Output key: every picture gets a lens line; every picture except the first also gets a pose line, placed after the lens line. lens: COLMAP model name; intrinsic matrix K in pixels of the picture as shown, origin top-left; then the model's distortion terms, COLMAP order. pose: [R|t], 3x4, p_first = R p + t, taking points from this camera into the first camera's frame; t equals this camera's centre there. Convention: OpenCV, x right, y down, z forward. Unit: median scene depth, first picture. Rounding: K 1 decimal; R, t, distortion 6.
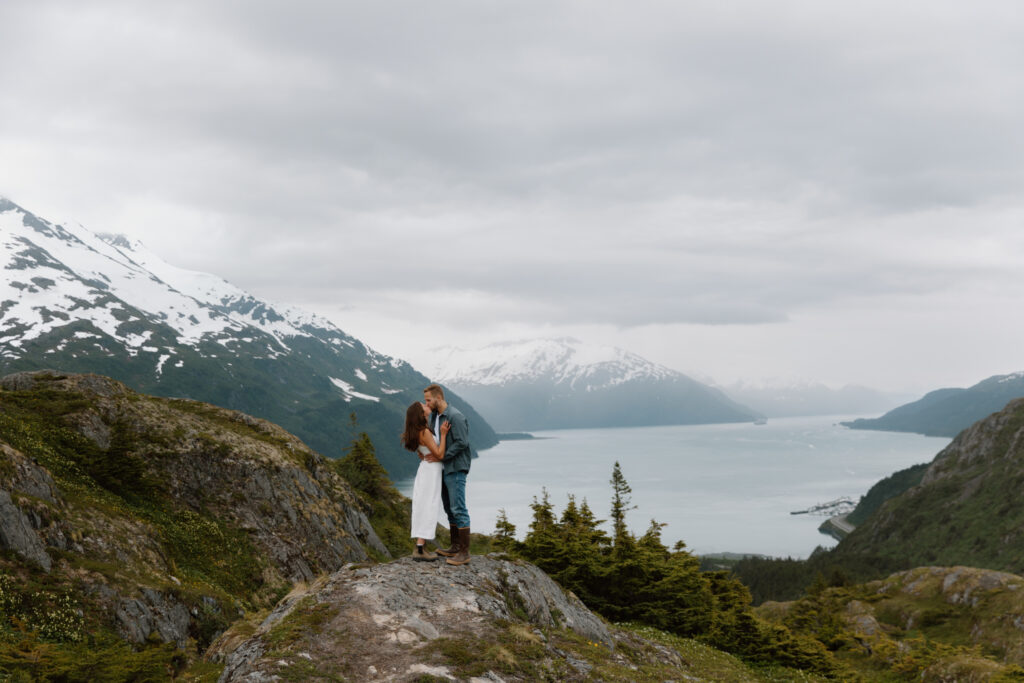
lens RADIAL K [[1648.8, 0, 511.7], [0, 1648.8, 342.3], [0, 0, 1]] dist [0.016150, 0.000000]
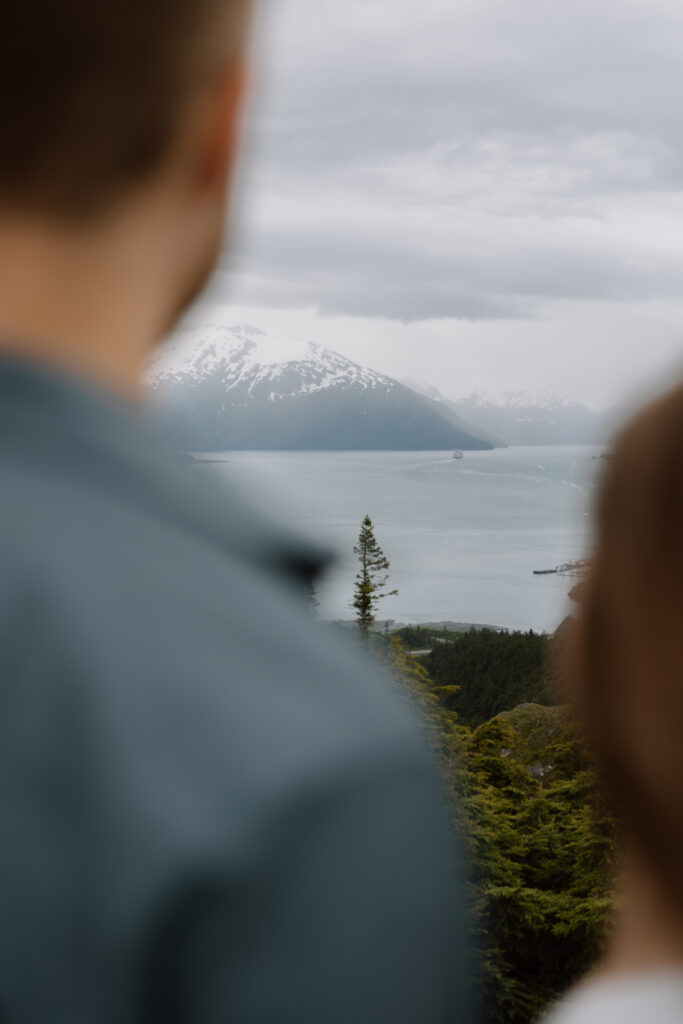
lens RADIAL K [[1648.8, 0, 341.6], [0, 1648.8, 511.1], [0, 0, 1]] dist [0.016150, 0.000000]
pose [[0.991617, 0.032236, 0.125123, -0.013389], [-0.043900, 0.994826, 0.091618, 0.009991], [-0.121522, -0.096343, 0.987902, 0.260505]]
